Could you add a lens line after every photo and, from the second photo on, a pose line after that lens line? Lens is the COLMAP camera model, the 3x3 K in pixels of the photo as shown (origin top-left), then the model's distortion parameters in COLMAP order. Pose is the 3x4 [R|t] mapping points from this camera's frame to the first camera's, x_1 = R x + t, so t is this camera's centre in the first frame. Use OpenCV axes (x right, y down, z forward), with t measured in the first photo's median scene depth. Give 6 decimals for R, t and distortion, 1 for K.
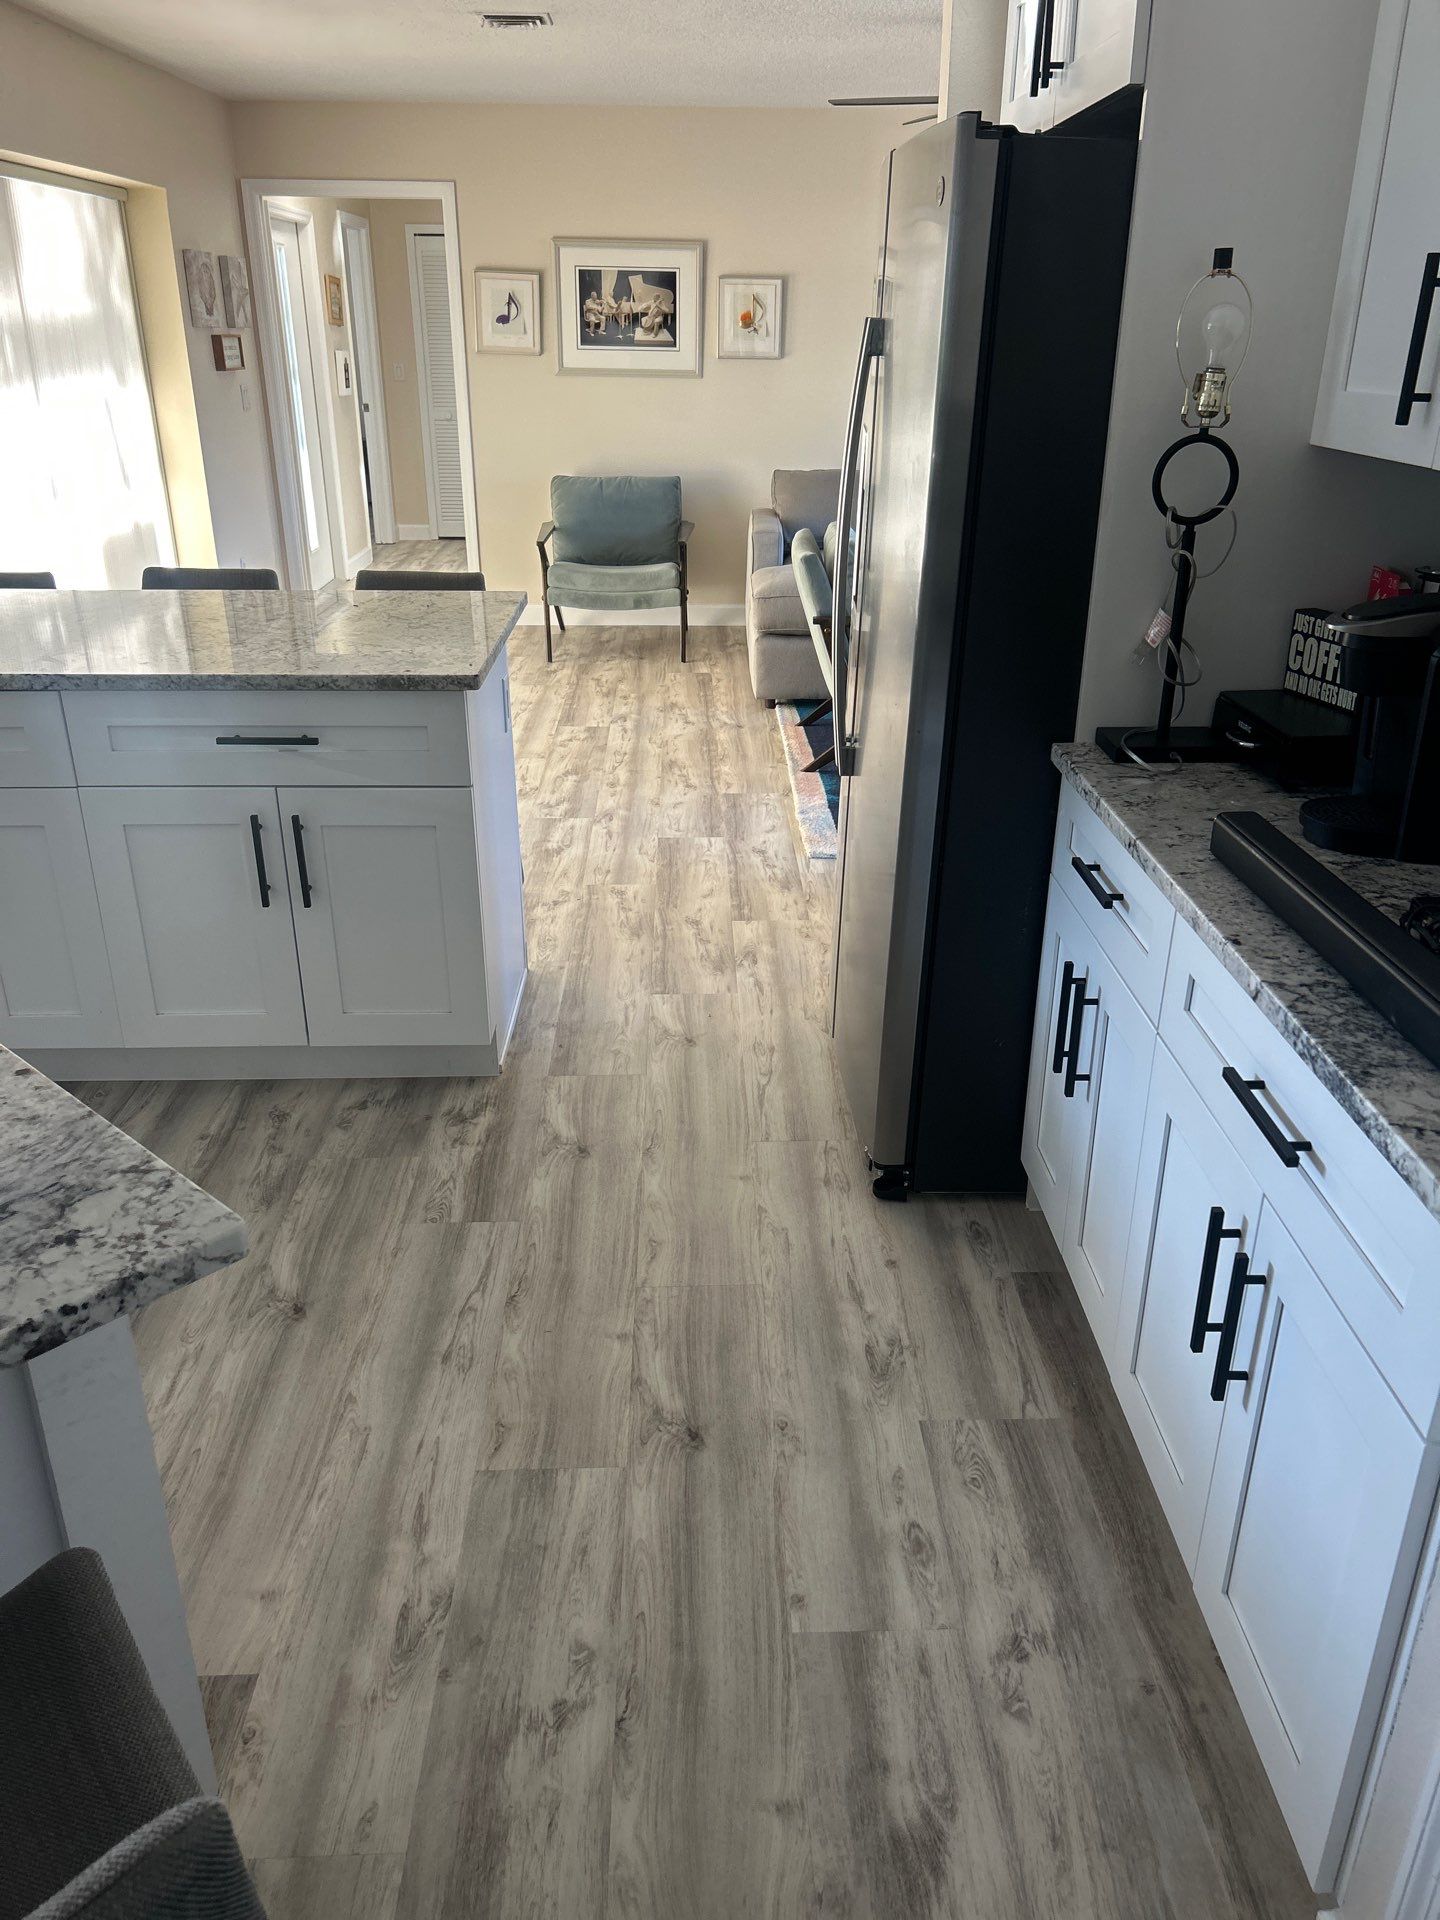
lens RADIAL K [[1452.5, 0, 708.8], [0, 1452.5, 949.3], [0, 0, 1]] dist [0.066177, -0.066807]
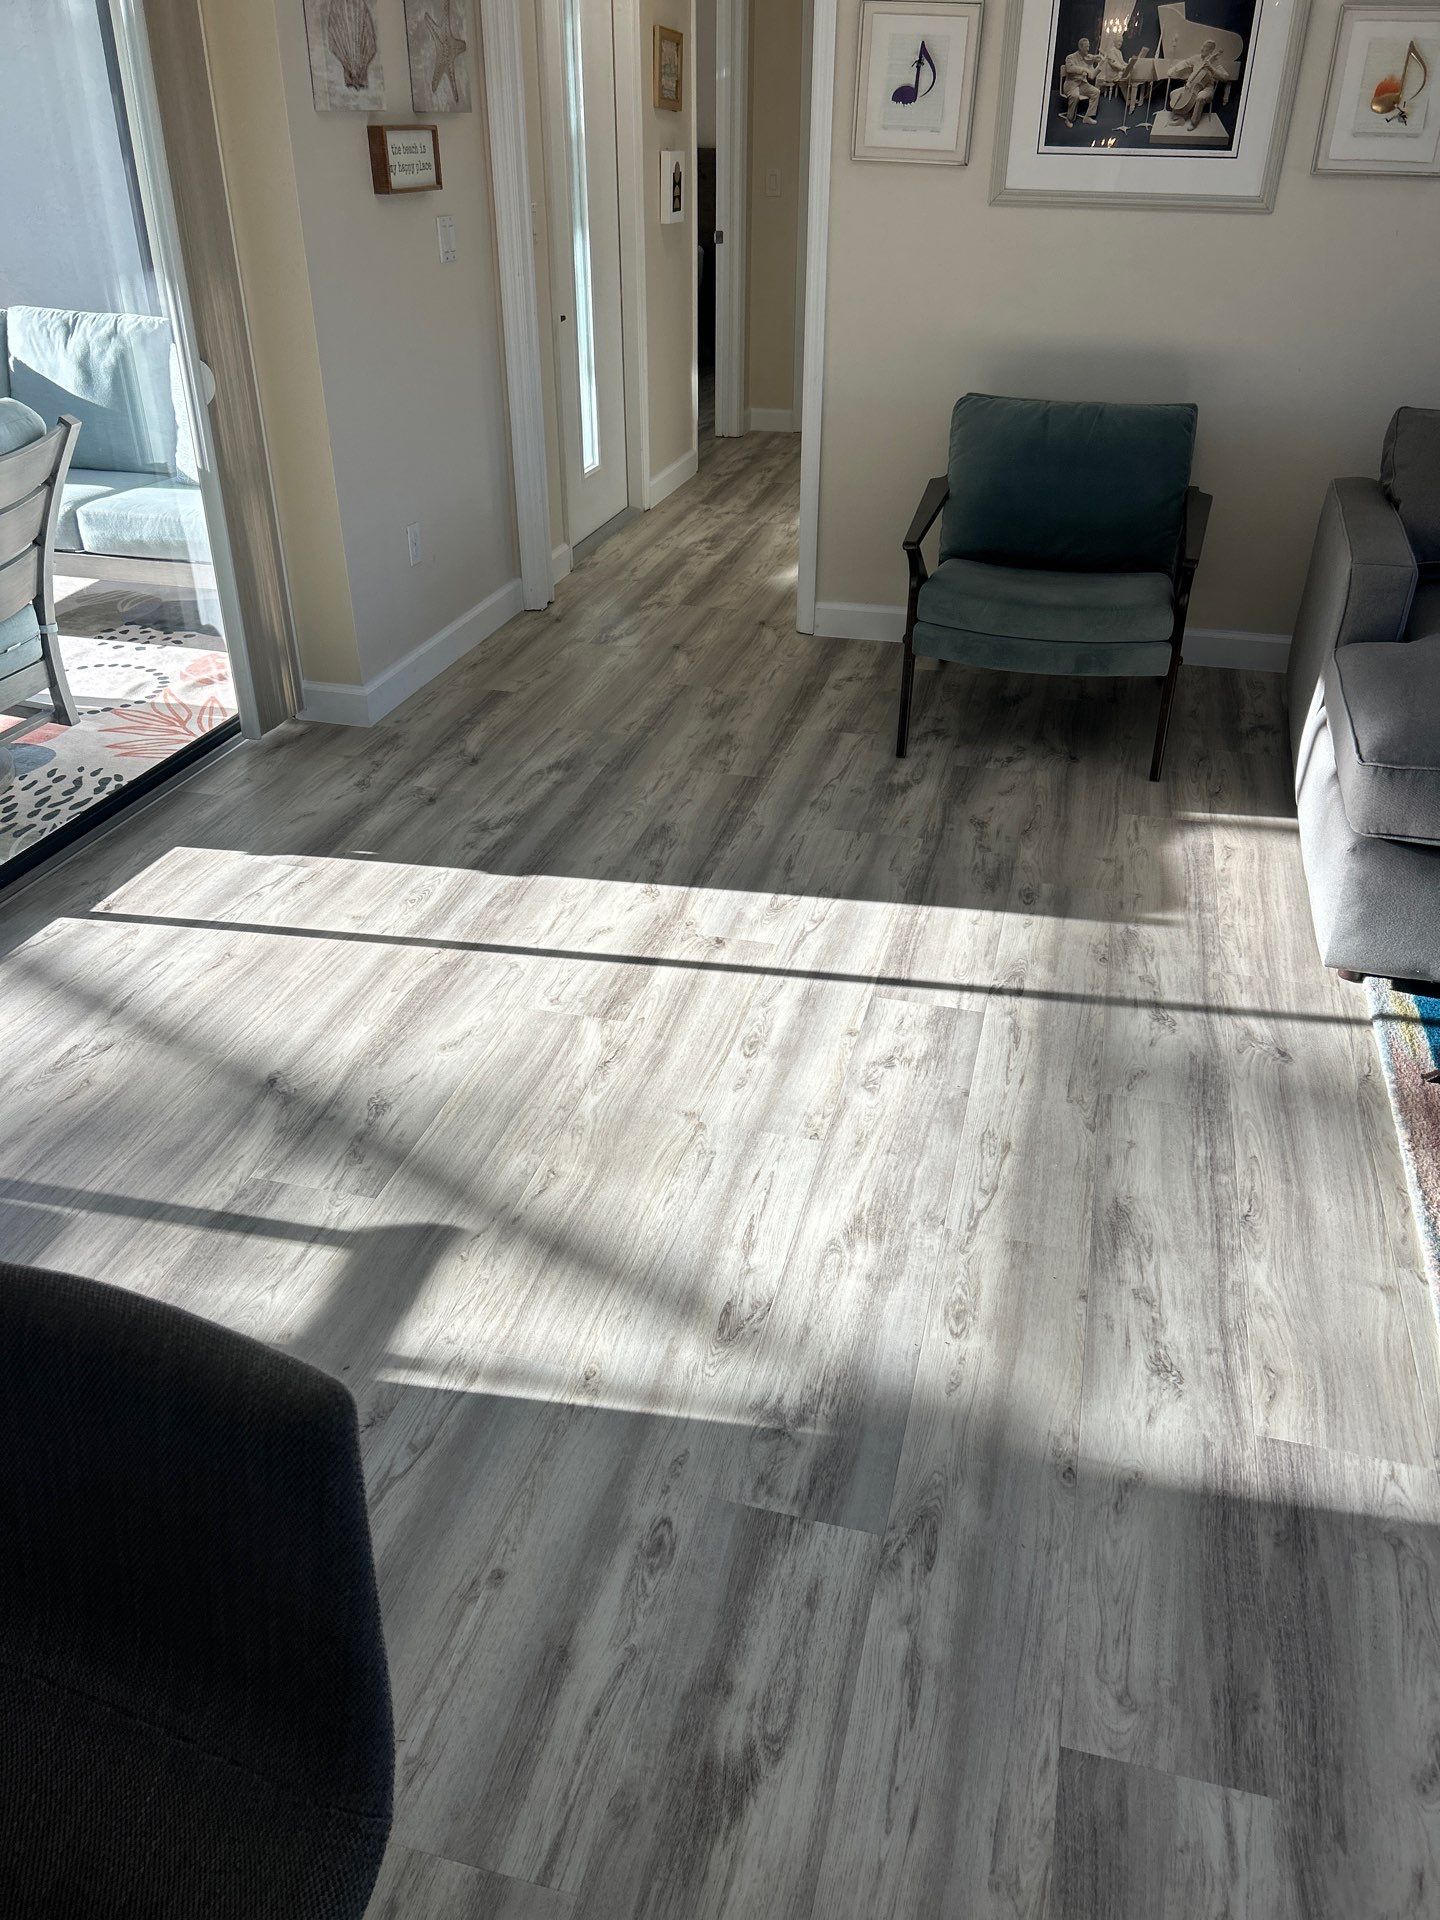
lens RADIAL K [[1452.5, 0, 708.8], [0, 1452.5, 949.3], [0, 0, 1]] dist [0.066177, -0.066807]
pose [[0.960674, 0.140319, -0.239617, -0.037146], [-0.112591, 0.985647, 0.125793, -0.187123], [0.253828, -0.093867, 0.962684, 0.448729]]
